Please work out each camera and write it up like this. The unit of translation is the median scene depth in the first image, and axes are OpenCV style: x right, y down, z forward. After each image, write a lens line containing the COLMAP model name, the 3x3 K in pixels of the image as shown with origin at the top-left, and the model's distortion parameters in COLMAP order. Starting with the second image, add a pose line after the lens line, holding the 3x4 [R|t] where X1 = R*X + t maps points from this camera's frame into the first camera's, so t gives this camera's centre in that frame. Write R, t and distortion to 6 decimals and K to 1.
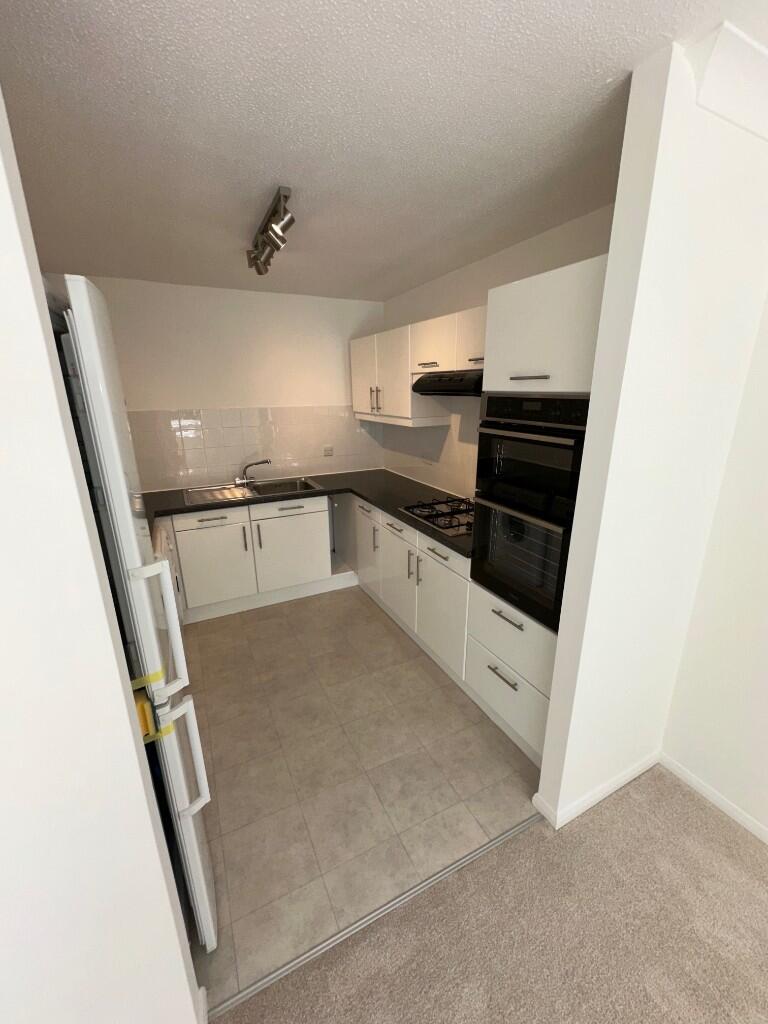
lens RADIAL K [[407.1, 0, 388.4], [0, 407.1, 510.6], [0, 0, 1]] dist [0.000401, -0.000017]
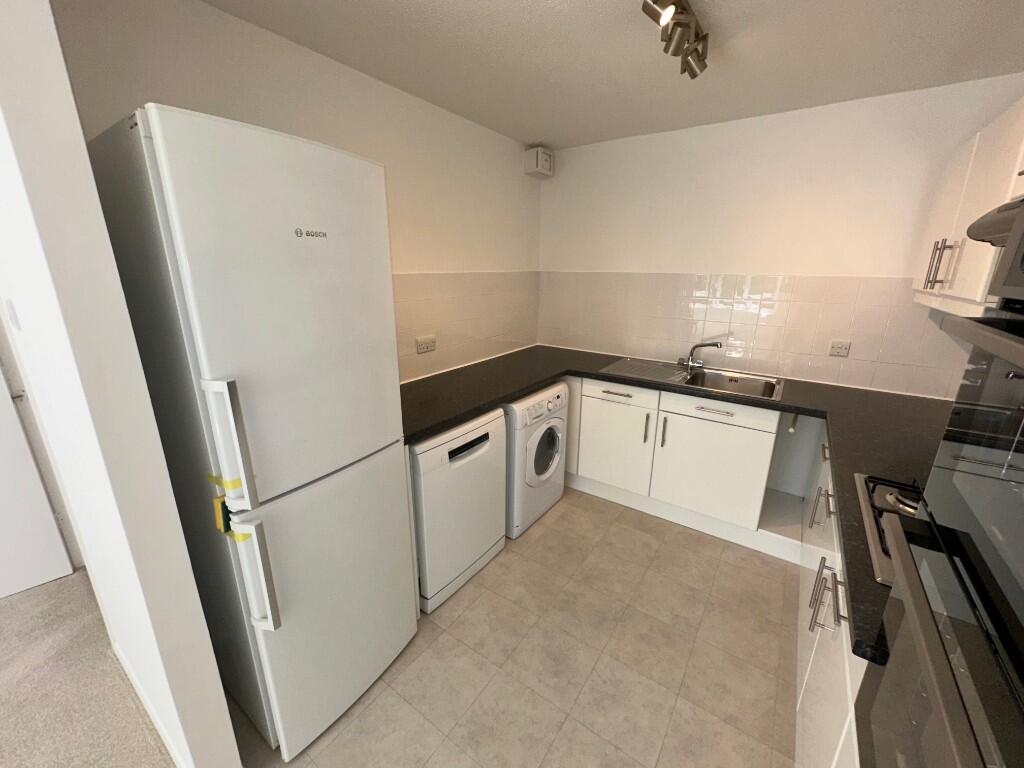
lens RADIAL K [[407.1, 0, 514.0], [0, 407.1, 384.4], [0, 0, 1]] dist [0.000401, -0.000017]
pose [[0.475639, 0.256715, -0.841347, 0.198198], [-0.264063, 0.954023, 0.141813, -0.063186], [0.839070, 0.154717, 0.521560, 0.326359]]
